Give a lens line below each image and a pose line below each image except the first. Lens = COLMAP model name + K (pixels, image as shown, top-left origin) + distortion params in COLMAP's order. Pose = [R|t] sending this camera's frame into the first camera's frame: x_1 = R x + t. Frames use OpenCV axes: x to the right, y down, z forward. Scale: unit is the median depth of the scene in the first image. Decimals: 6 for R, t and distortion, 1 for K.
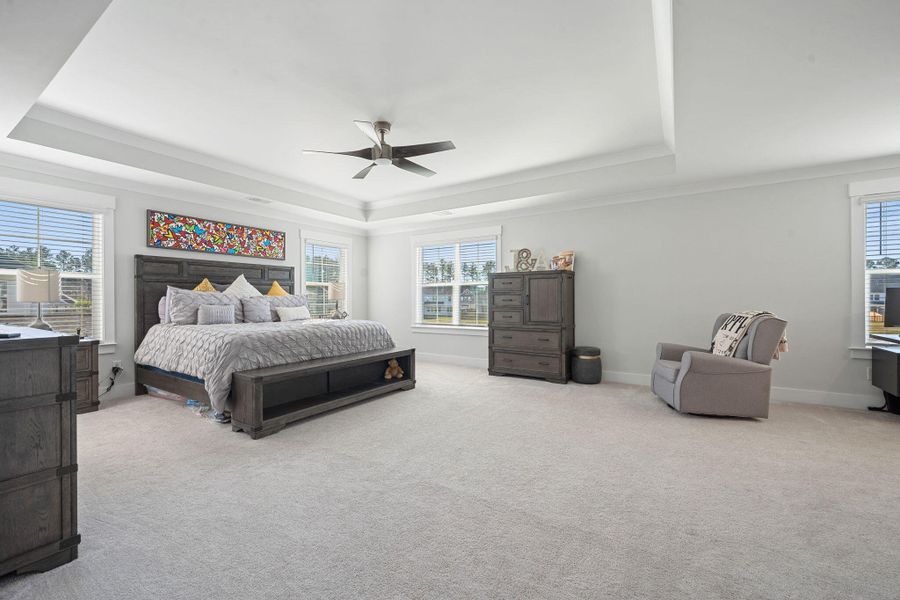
lens RADIAL K [[369.2, 0, 452.0], [0, 369.2, 303.6], [0, 0, 1]] dist [0.001391, -0.000001]
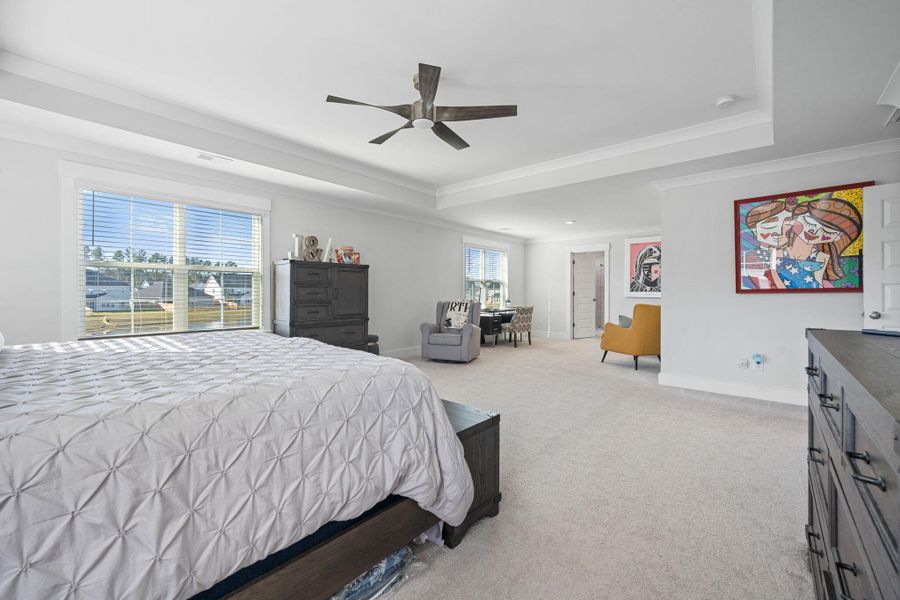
lens RADIAL K [[369.2, 0, 448.3], [0, 369.2, 291.1], [0, 0, 1]] dist [0.001391, -0.000001]
pose [[0.150206, 0.007511, 0.988626, -0.941182], [0.008939, 0.999920, -0.008955, -0.004882], [-0.988614, 0.010182, 0.150127, 0.785289]]
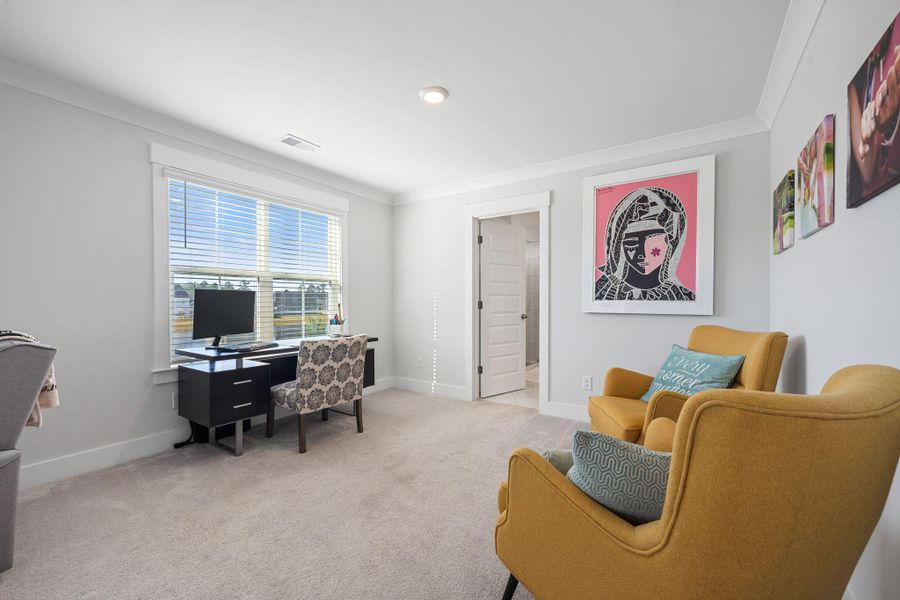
lens RADIAL K [[369.2, 0, 447.0], [0, 369.2, 302.9], [0, 0, 1]] dist [0.001391, -0.000001]
pose [[0.035668, 0.003730, 0.999357, 0.381140], [0.010644, 0.999935, -0.004112, -0.004901], [-0.999307, 0.010784, 0.035626, 0.405984]]
